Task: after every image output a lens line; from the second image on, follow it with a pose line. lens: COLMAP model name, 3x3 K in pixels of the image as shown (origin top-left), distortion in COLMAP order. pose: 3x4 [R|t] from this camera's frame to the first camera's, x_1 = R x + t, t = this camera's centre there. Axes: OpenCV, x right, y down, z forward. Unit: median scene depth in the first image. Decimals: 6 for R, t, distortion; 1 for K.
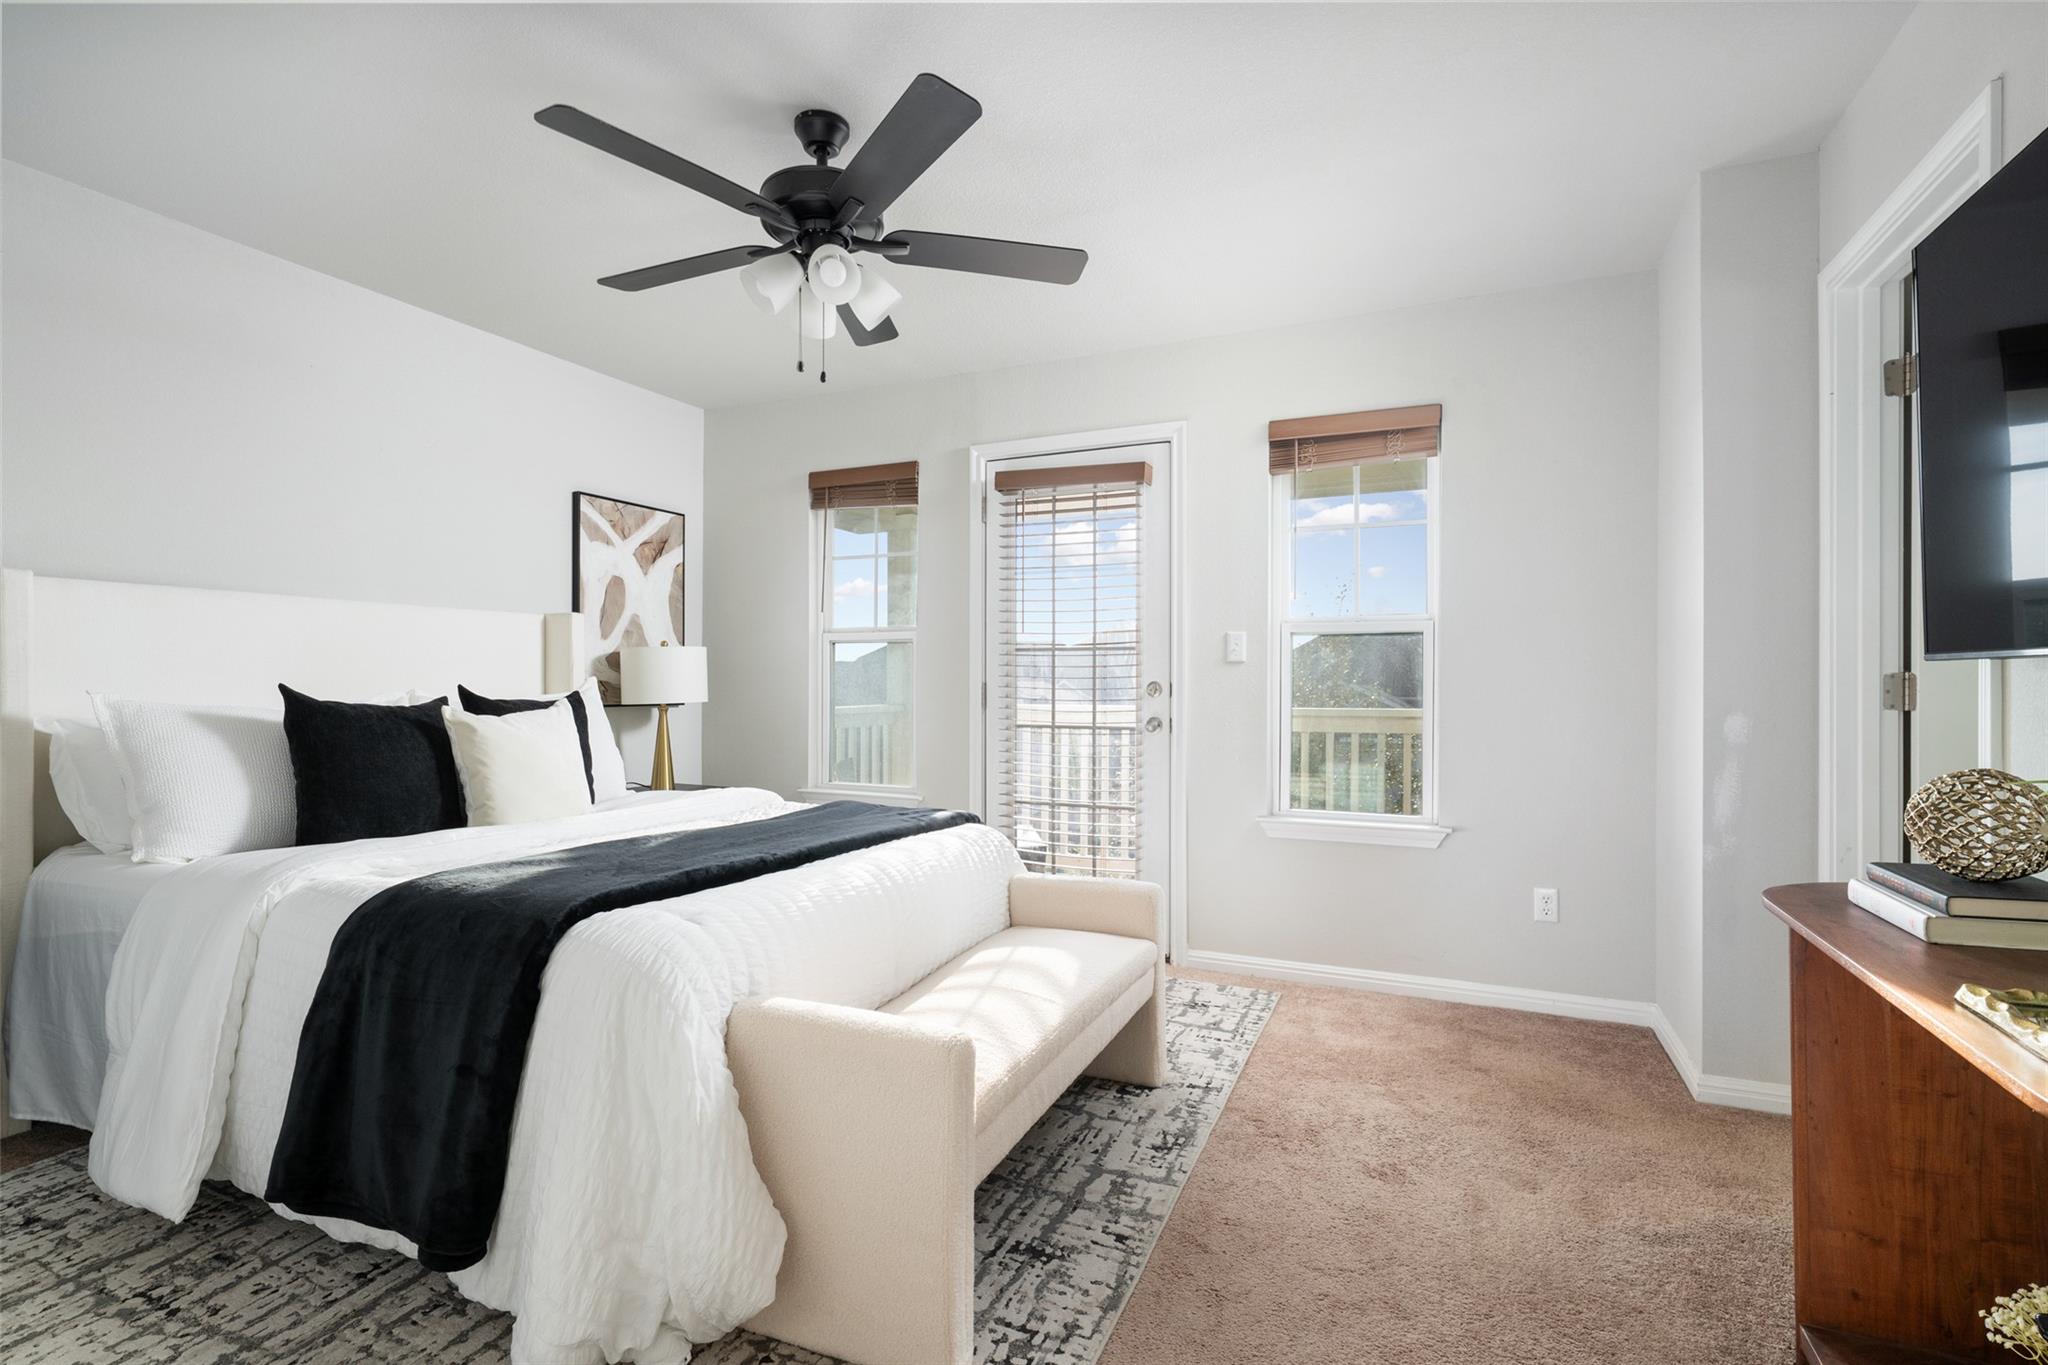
lens RADIAL K [[1008.2, 0, 1016.8], [0, 1008.2, 682.5], [0, 0, 1]] dist [0.004442, 0.001799]
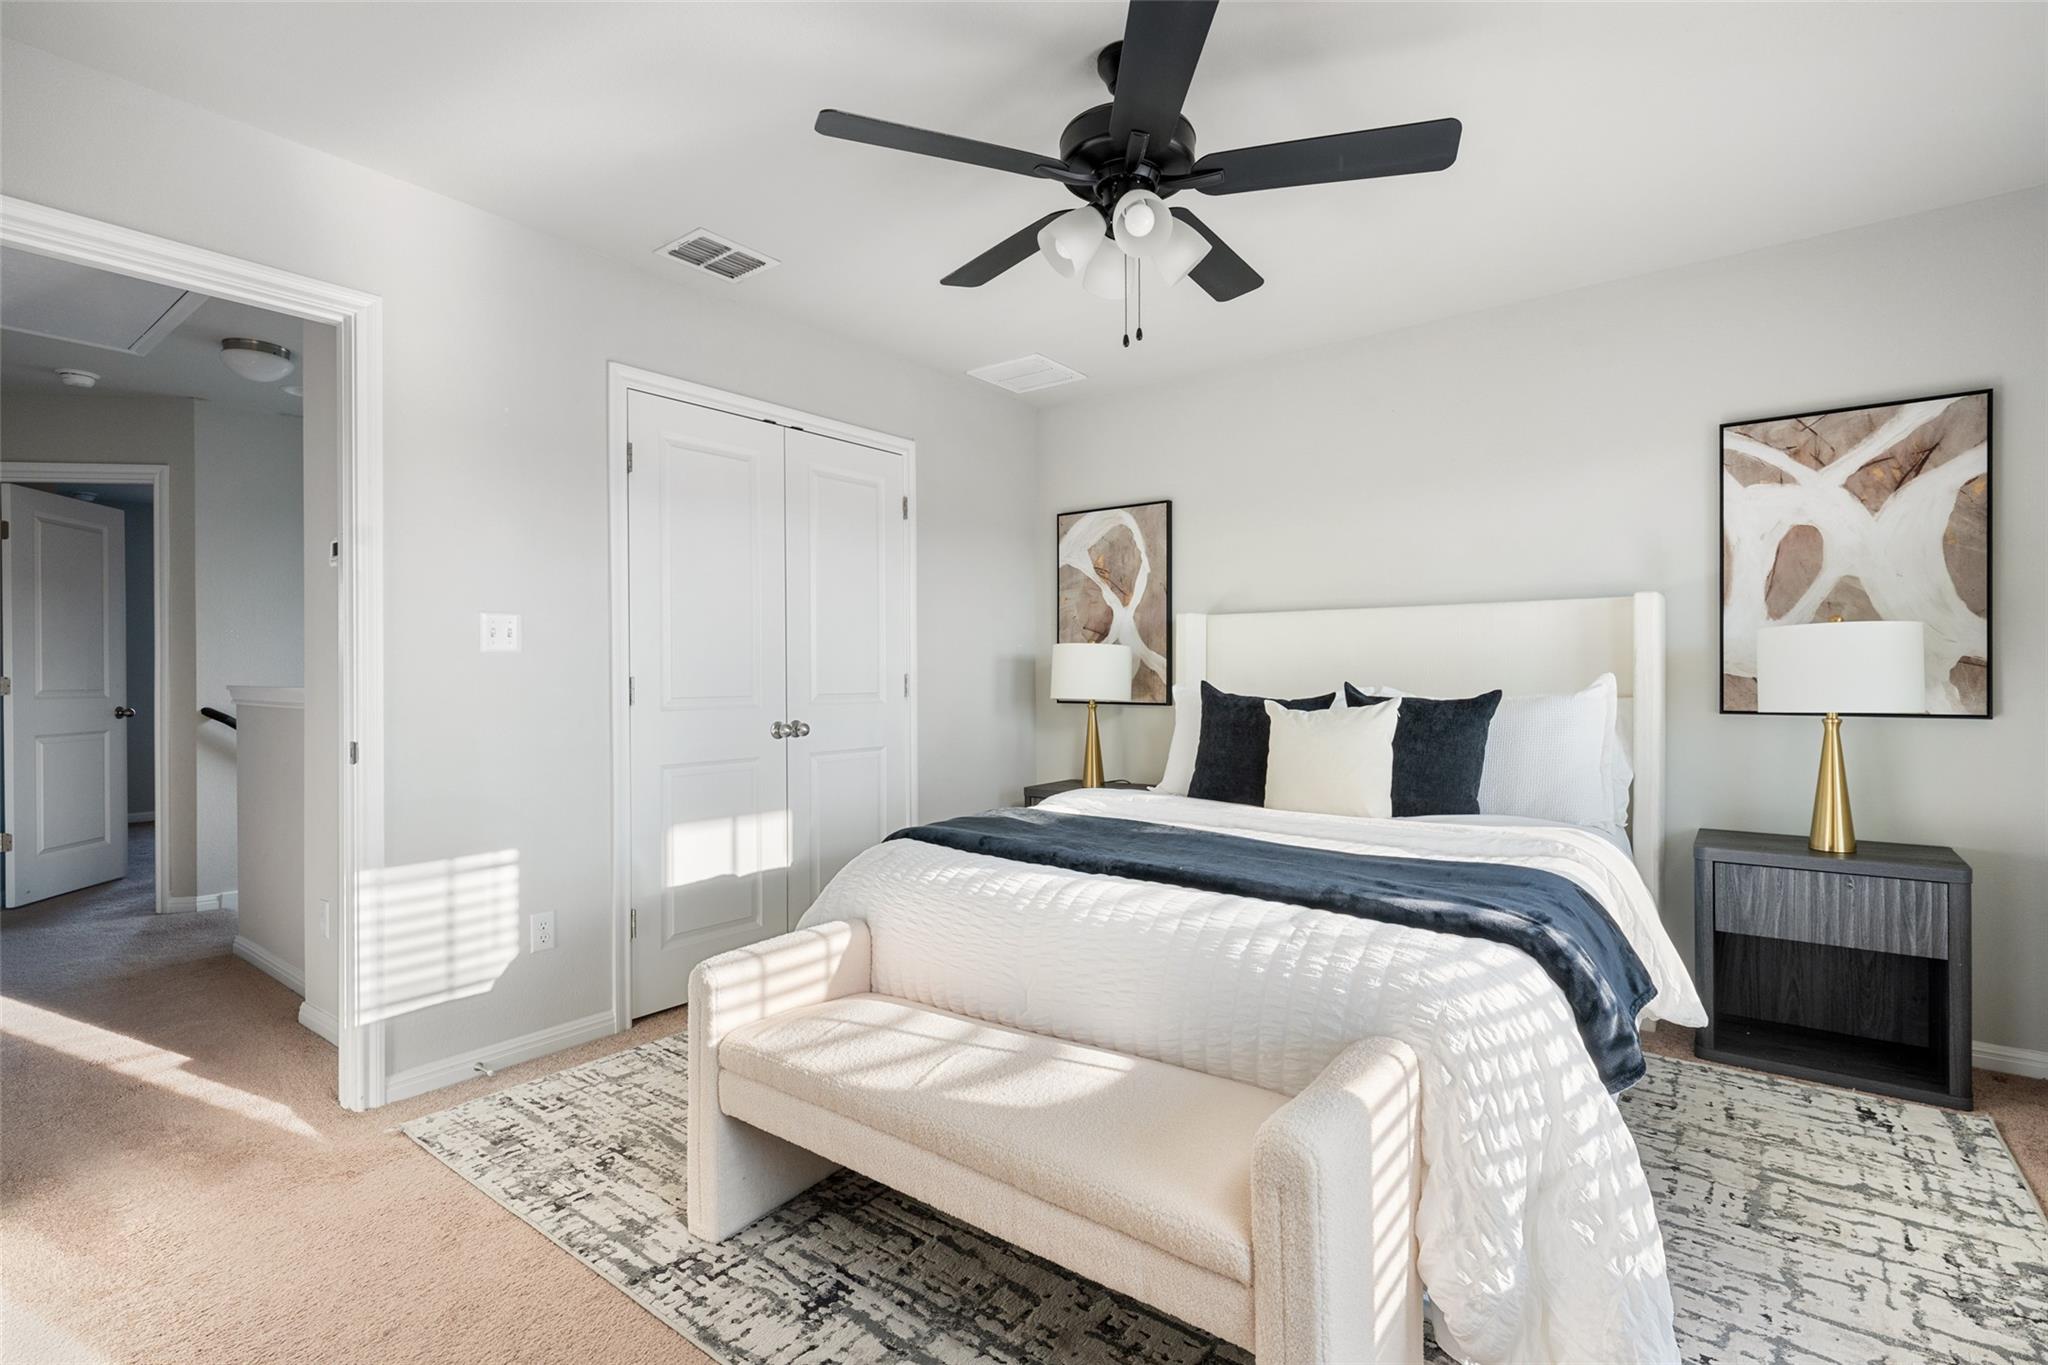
lens RADIAL K [[1008.2, 0, 1039.5], [0, 1008.2, 684.1], [0, 0, 1]] dist [0.004442, 0.001799]
pose [[-0.273056, 0.006145, -0.961979, 0.399295], [0.000056, 0.999980, 0.006372, -0.001934], [0.961998, 0.001686, -0.273051, 0.676399]]
